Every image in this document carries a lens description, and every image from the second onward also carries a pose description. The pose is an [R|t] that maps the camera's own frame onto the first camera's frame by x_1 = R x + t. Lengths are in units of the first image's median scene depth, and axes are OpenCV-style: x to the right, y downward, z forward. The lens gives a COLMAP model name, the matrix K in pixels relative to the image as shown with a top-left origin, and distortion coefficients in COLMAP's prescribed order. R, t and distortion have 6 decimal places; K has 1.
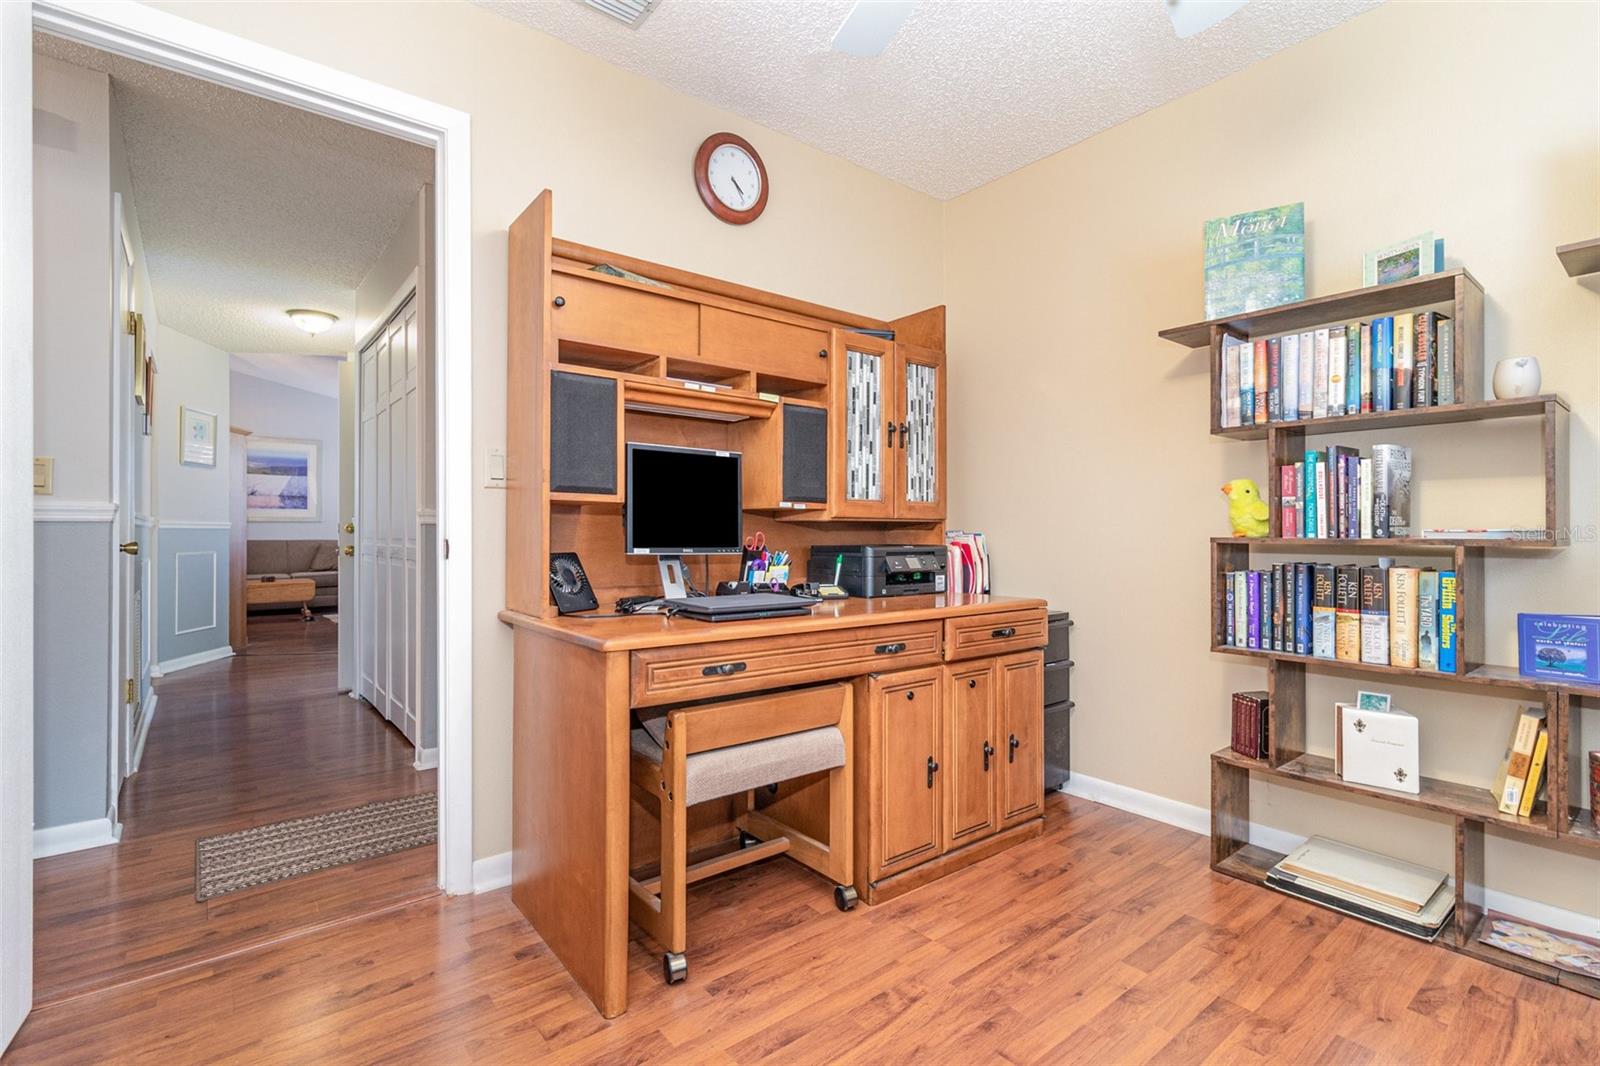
lens RADIAL K [[749.4, 0, 796.3], [0, 749.4, 532.0], [0, 0, 1]] dist [0.002869, -0.000647]
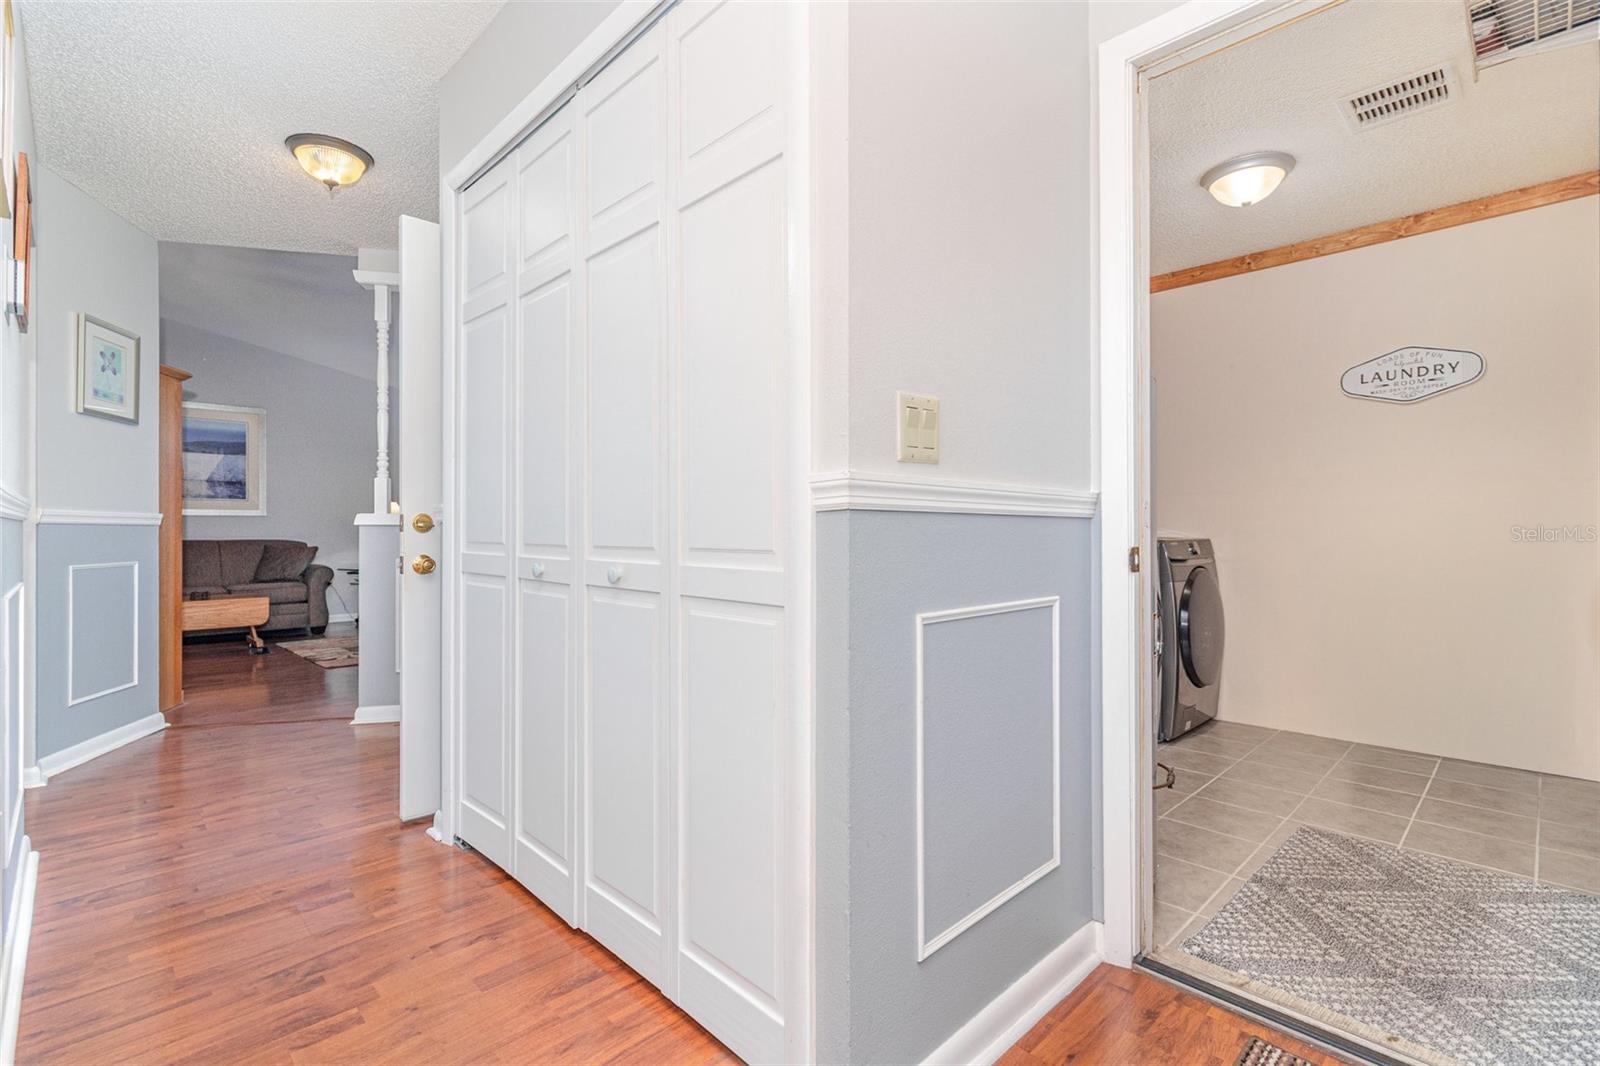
lens RADIAL K [[749.4, 0, 803.4], [0, 749.4, 526.0], [0, 0, 1]] dist [0.002869, -0.000647]
pose [[0.995119, -0.004710, 0.098571, -0.201239], [0.004769, 0.999989, -0.000371, -0.000425], [-0.098568, 0.000839, 0.995130, 0.230841]]
